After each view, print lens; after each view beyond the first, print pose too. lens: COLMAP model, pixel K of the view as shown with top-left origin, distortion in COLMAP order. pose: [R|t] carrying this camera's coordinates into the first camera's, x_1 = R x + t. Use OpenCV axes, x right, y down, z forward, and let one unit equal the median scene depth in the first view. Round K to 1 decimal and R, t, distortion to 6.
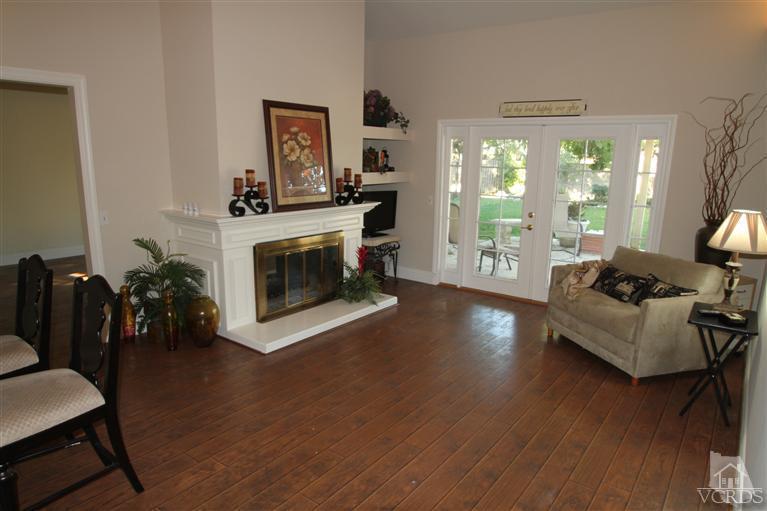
lens RADIAL K [[507.7, 0, 363.3], [0, 507.7, 276.1], [0, 0, 1]] dist [-0.053875, 0.004459]
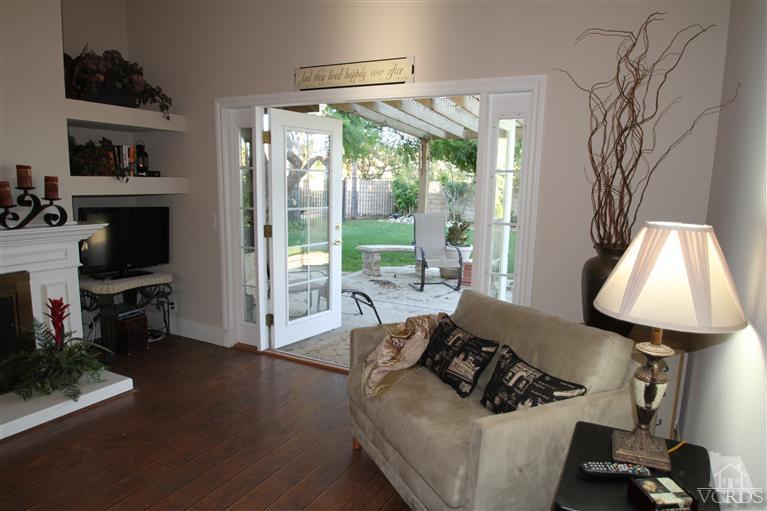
lens RADIAL K [[507.7, 0, 382.3], [0, 507.7, 273.6], [0, 0, 1]] dist [-0.053875, 0.004459]
pose [[0.983536, -0.022167, 0.179349, 0.303841], [0.032134, 0.998085, -0.052863, -0.050815], [-0.177834, 0.057756, 0.982364, 0.419915]]
